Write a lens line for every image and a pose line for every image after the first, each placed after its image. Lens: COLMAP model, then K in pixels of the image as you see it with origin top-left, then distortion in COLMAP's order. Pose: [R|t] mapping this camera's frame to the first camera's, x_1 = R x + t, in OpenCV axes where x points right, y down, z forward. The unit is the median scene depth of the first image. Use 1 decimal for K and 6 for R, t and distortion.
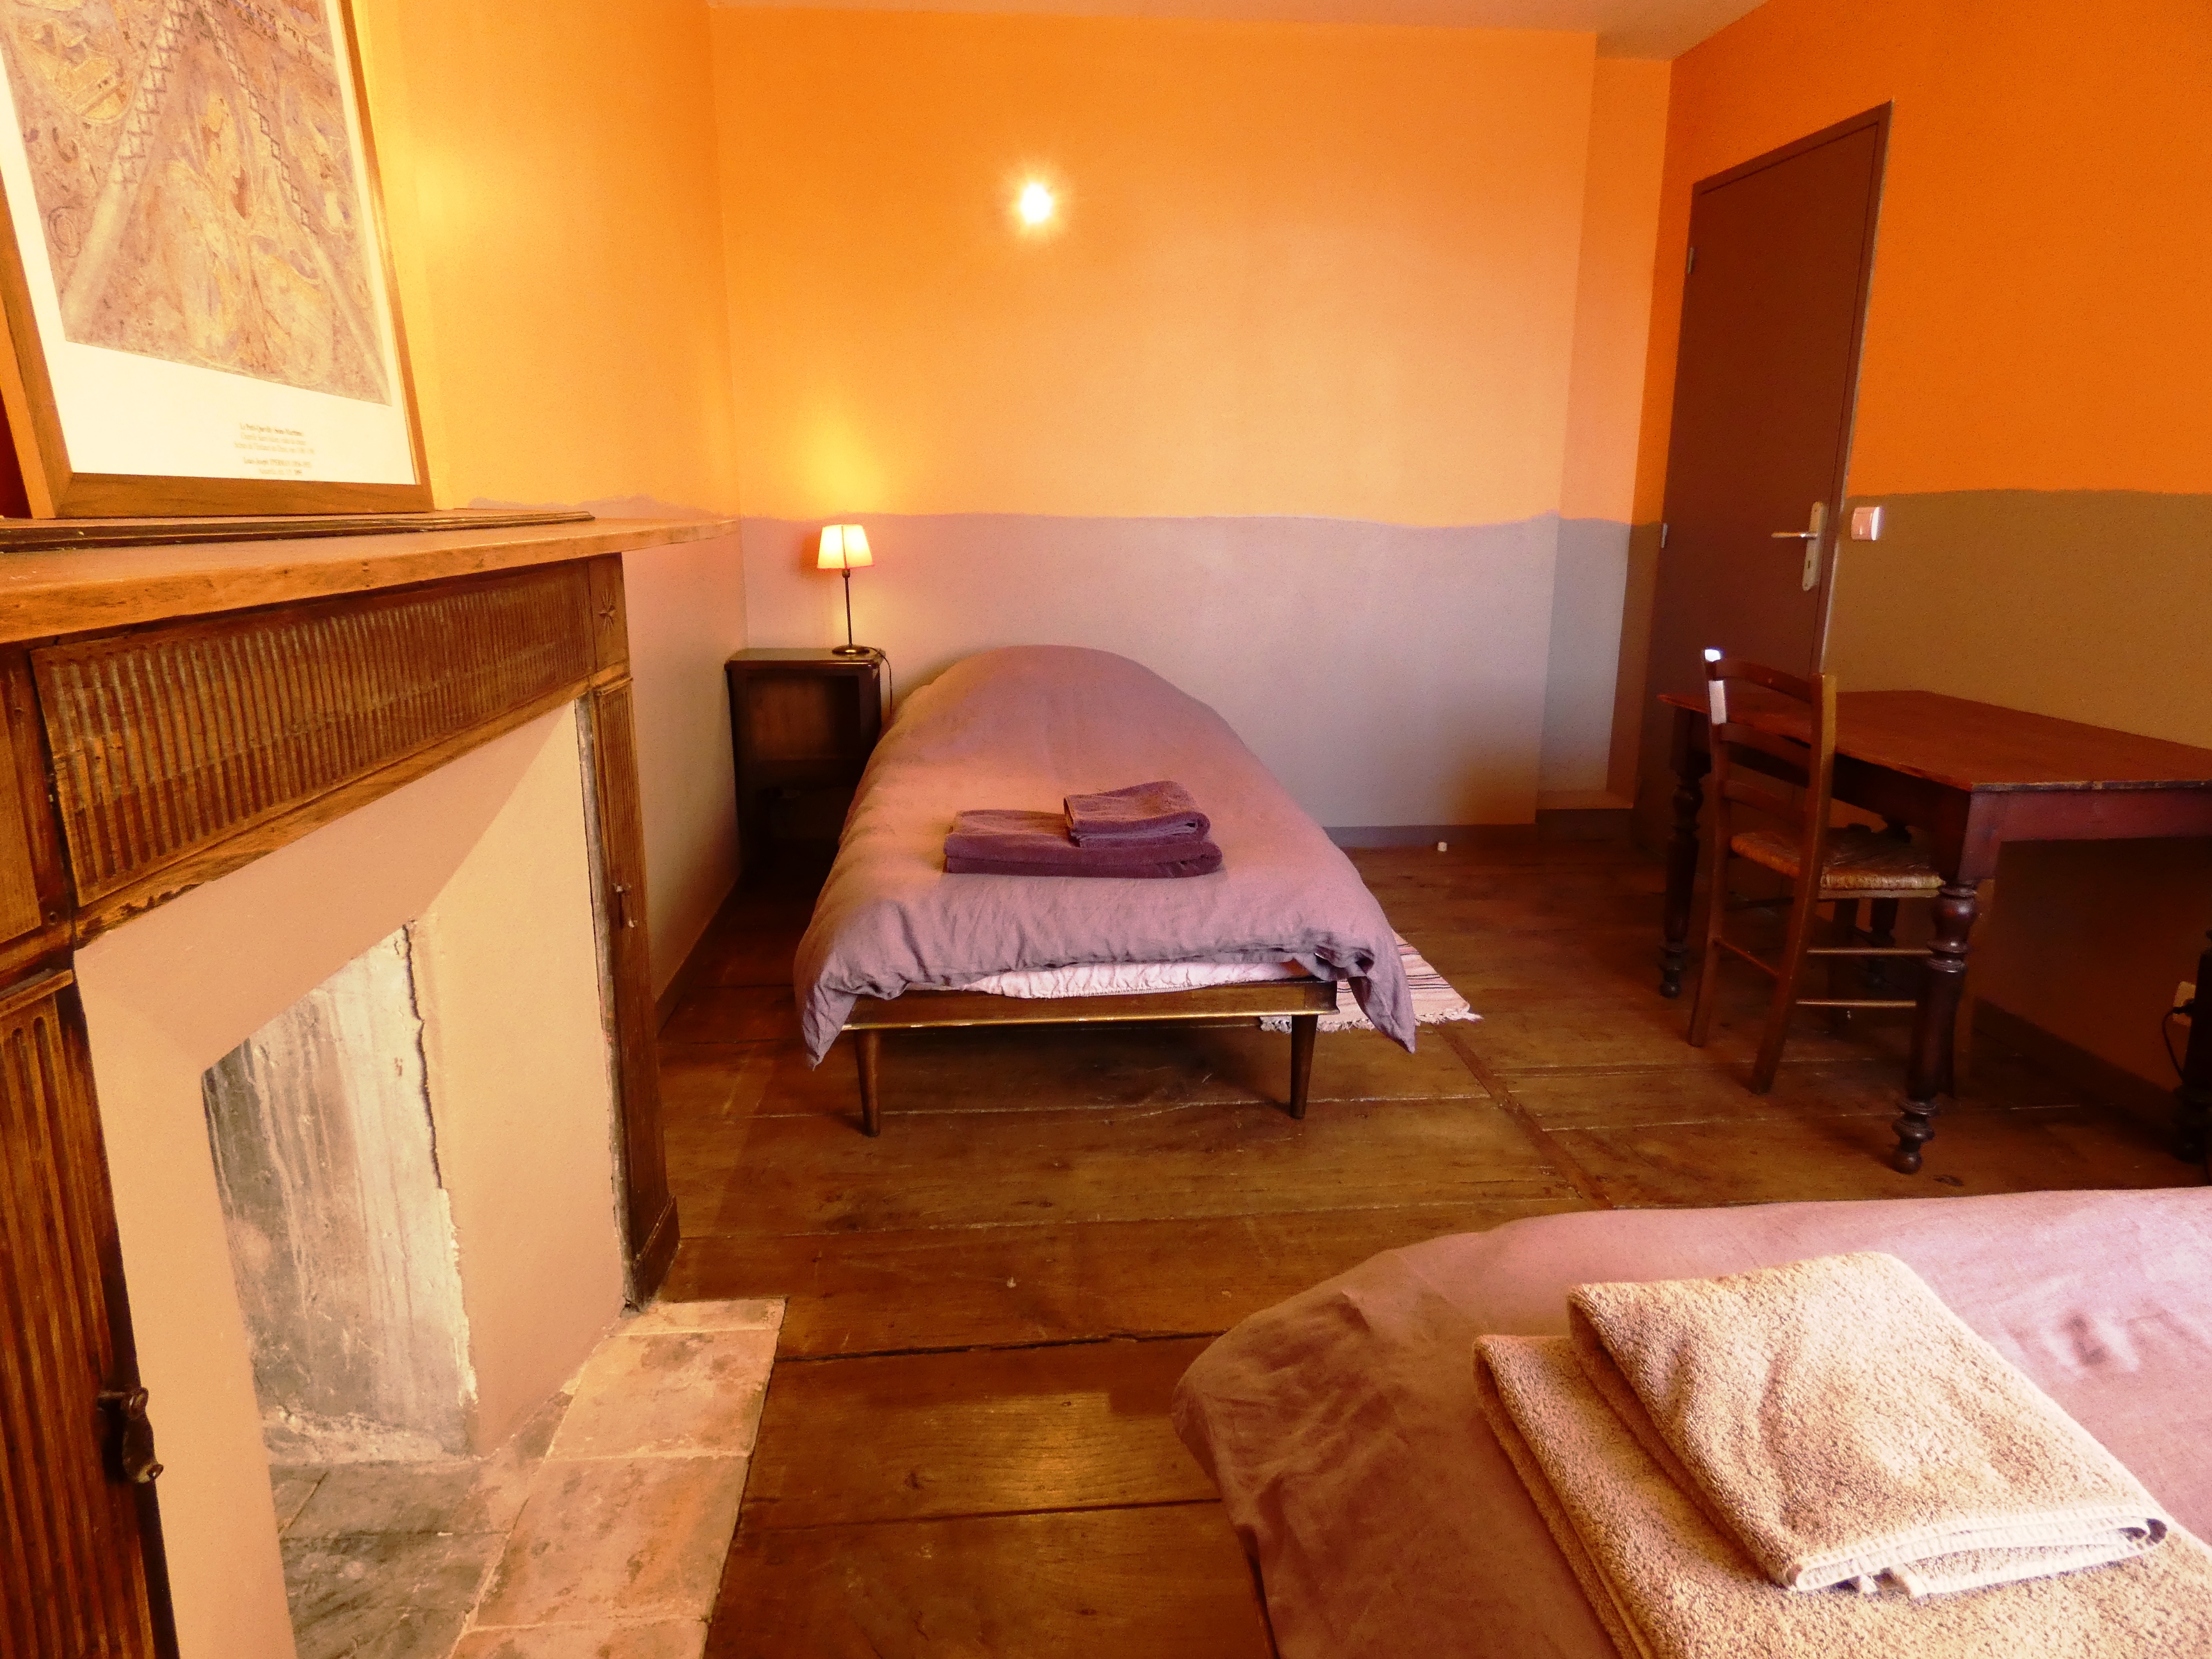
lens RADIAL K [[1324.0, 0, 1106.5], [0, 1324.0, 827.1], [0, 0, 1]] dist [-0.014496, 0.001872]
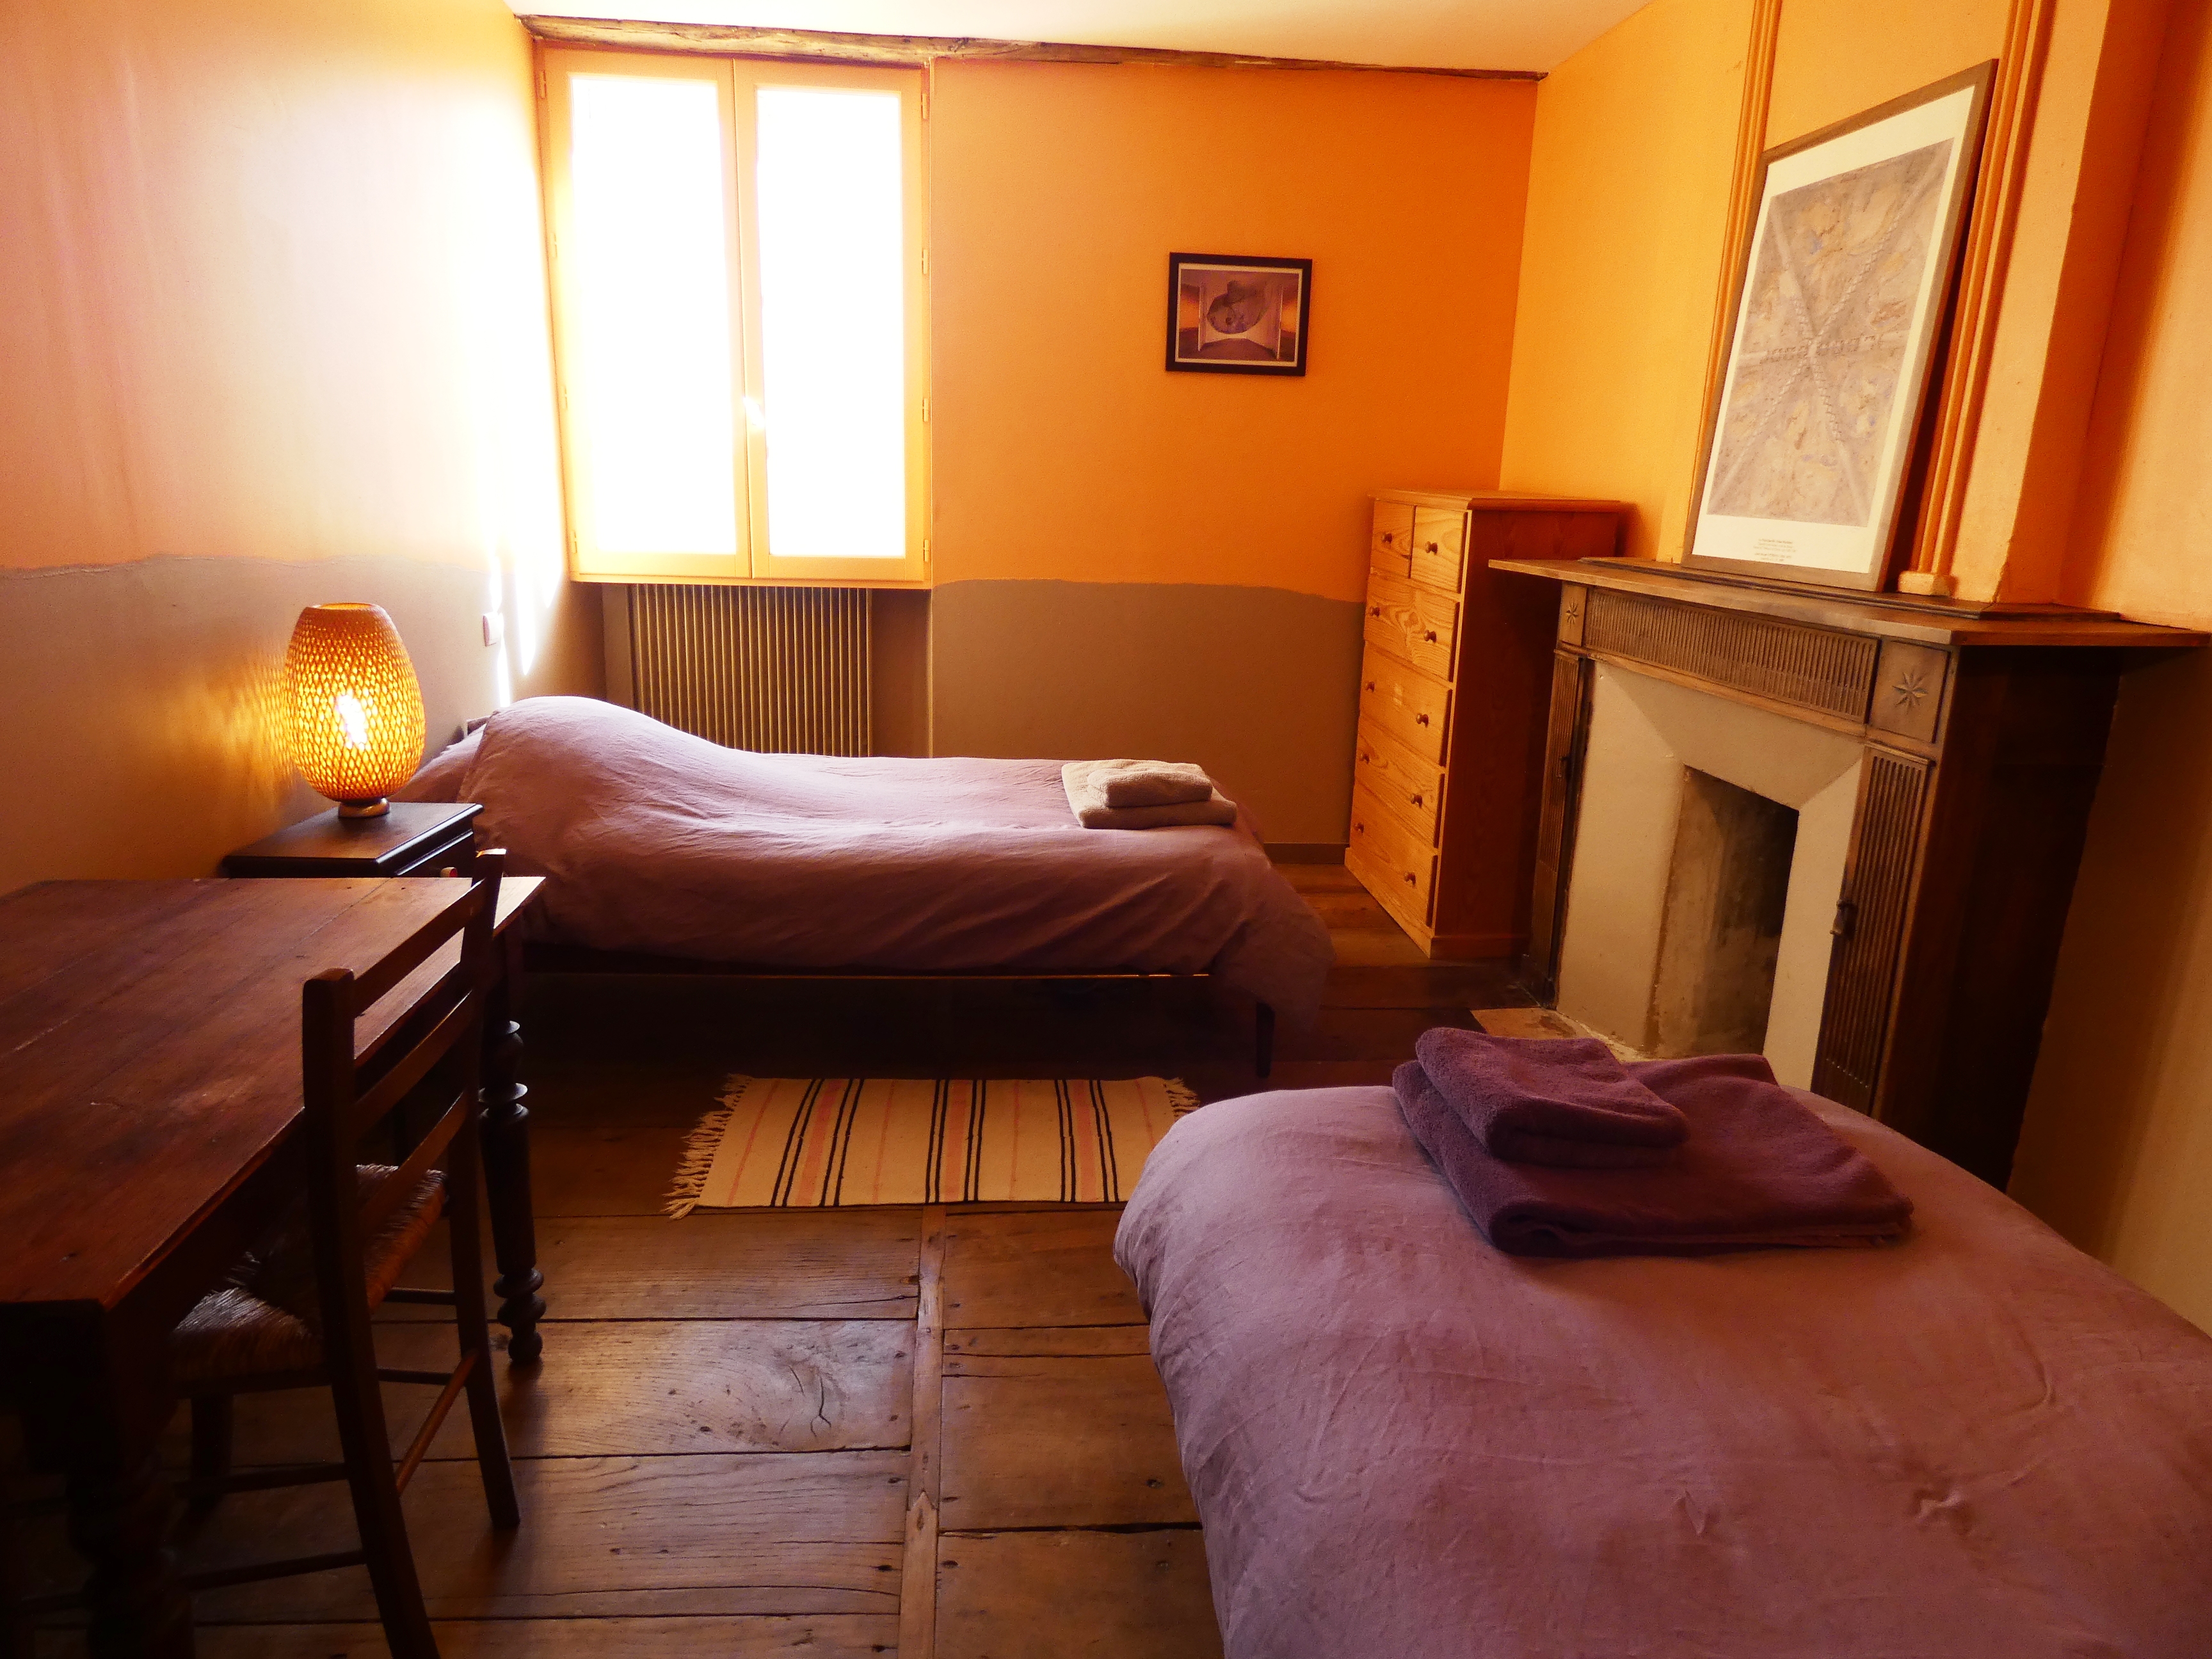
lens RADIAL K [[1324.0, 0, 1101.3], [0, 1324.0, 826.8], [0, 0, 1]] dist [-0.014496, 0.001872]
pose [[-0.999440, -0.031838, -0.010265, 0.545628], [-0.032880, 0.878460, 0.476683, -0.937382], [-0.006159, 0.476754, -0.879015, 3.318569]]
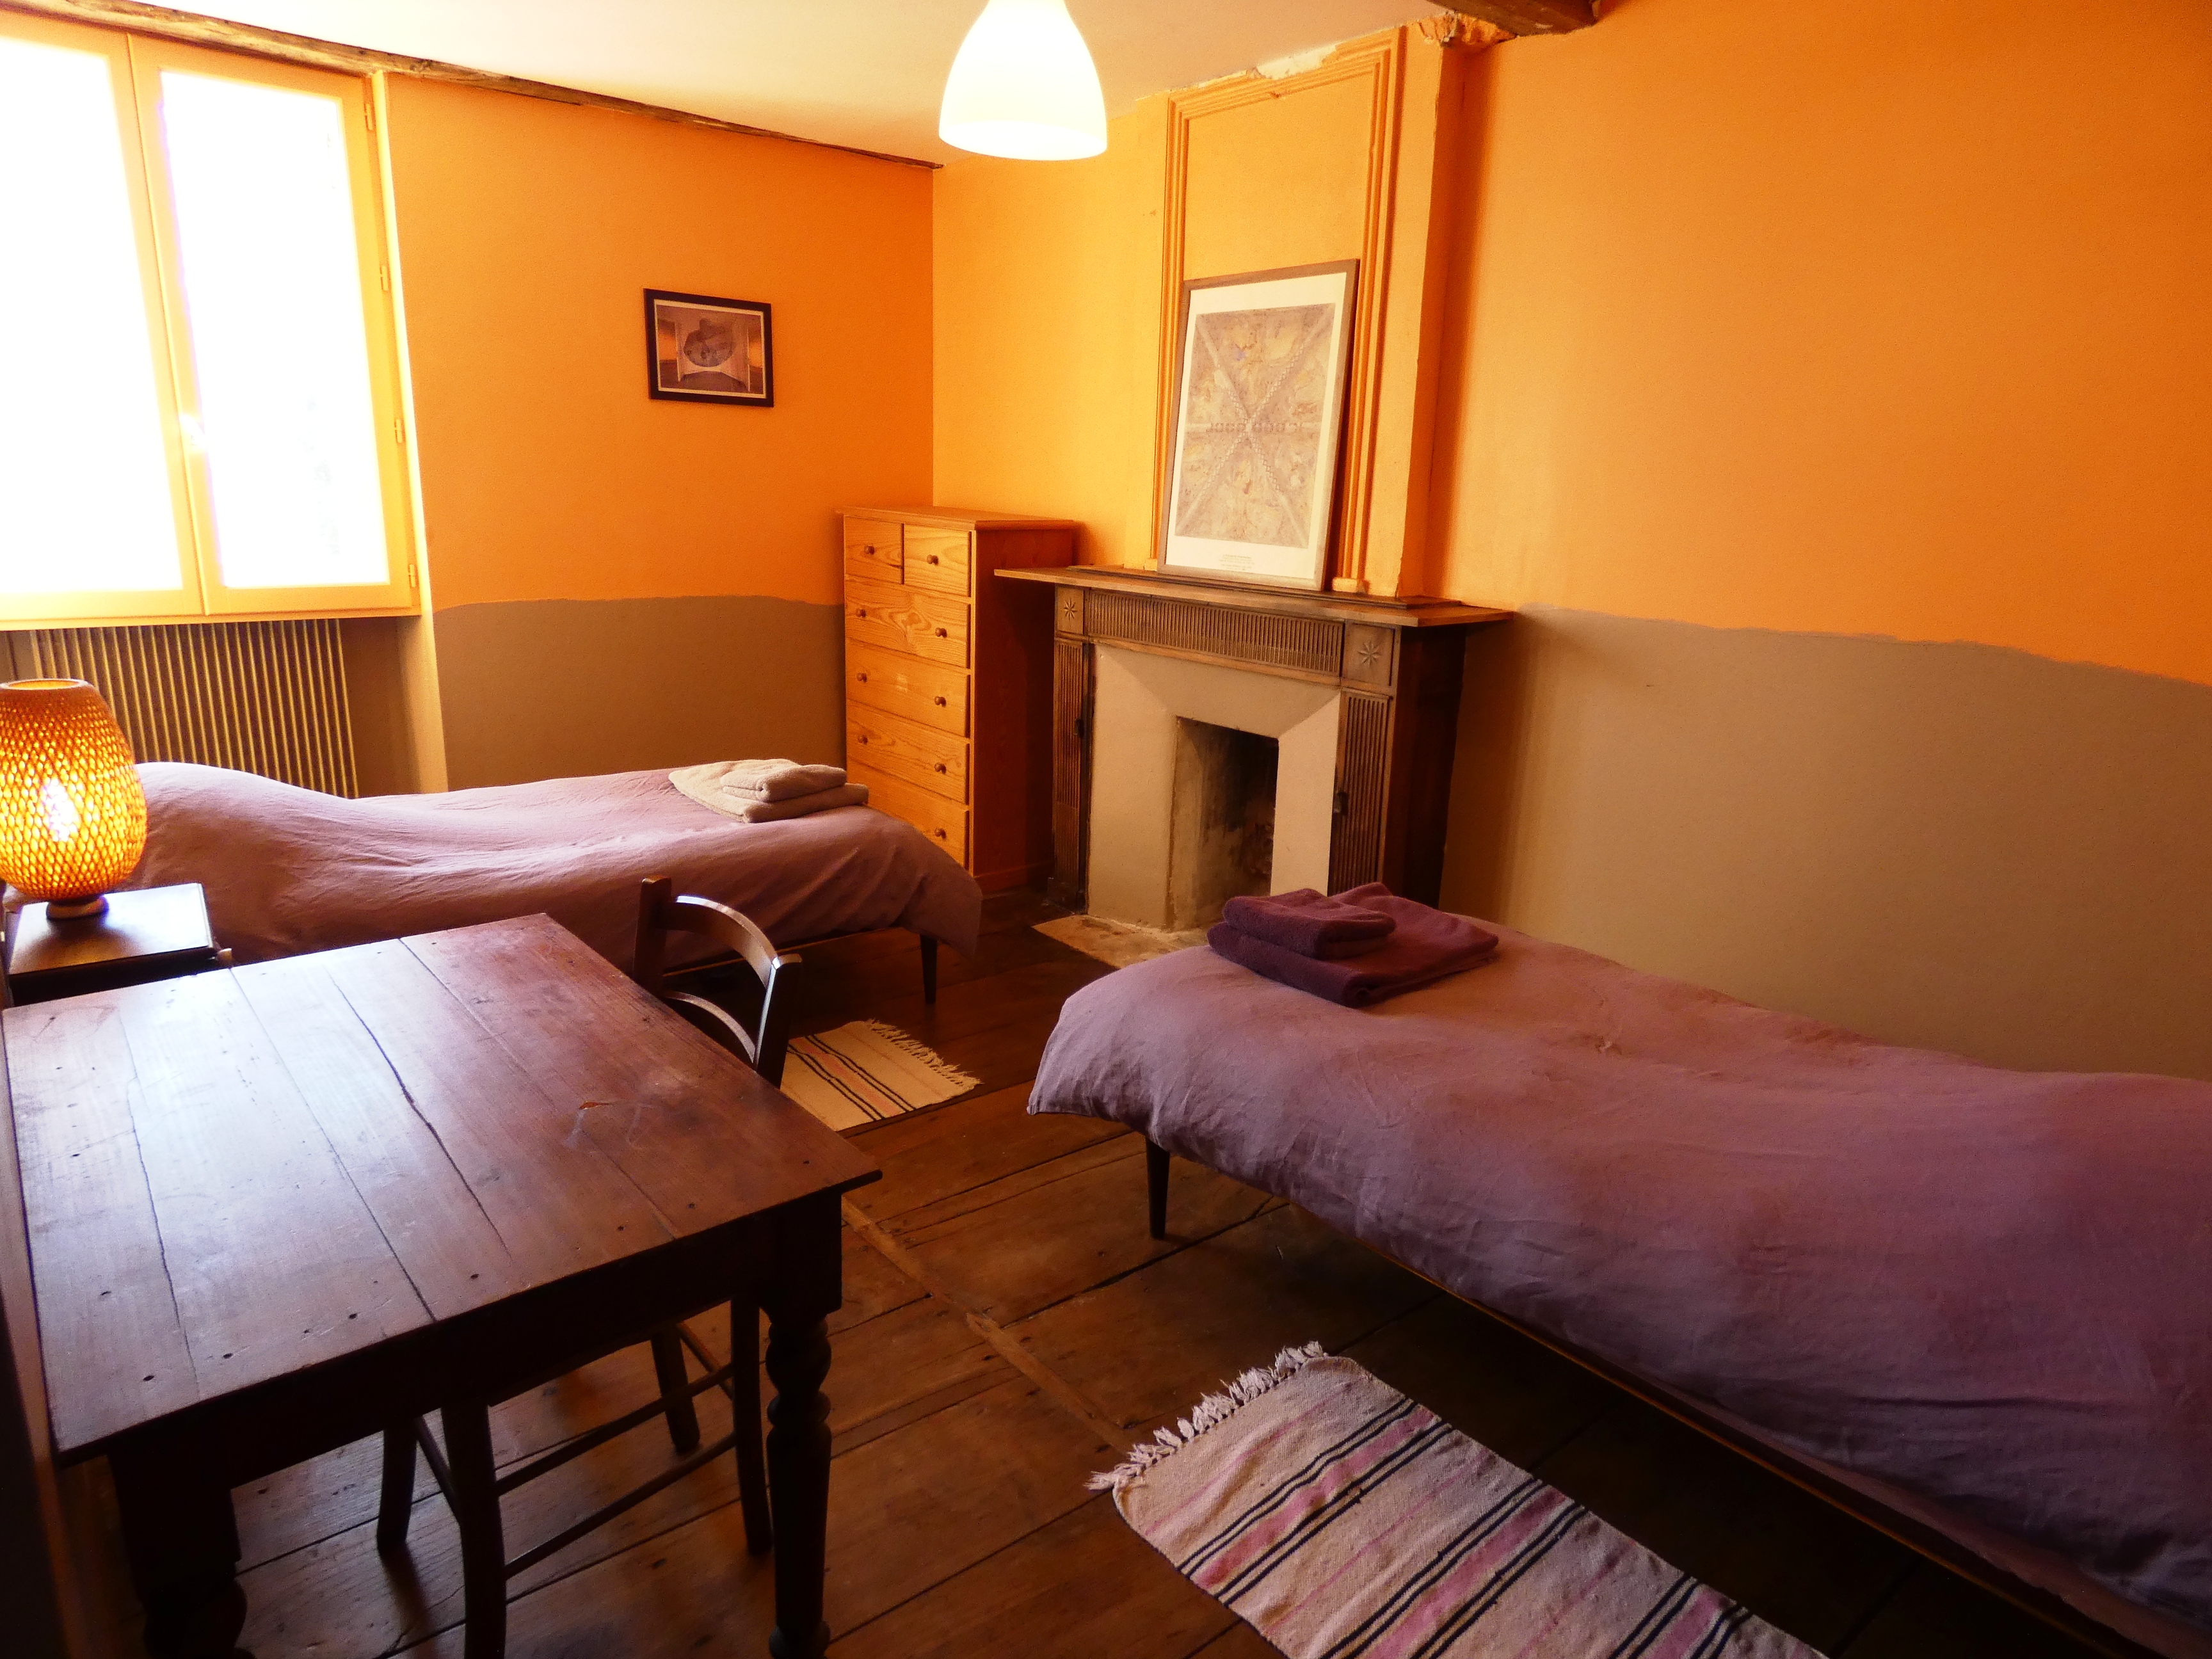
lens RADIAL K [[1324.0, 0, 1106.8], [0, 1324.0, 826.0], [0, 0, 1]] dist [-0.014496, 0.001872]
pose [[-0.820540, 0.111145, -0.560678, 1.608044], [-0.172982, 0.886629, 0.428914, -1.097640], [0.544785, 0.448928, -0.708289, 3.565407]]
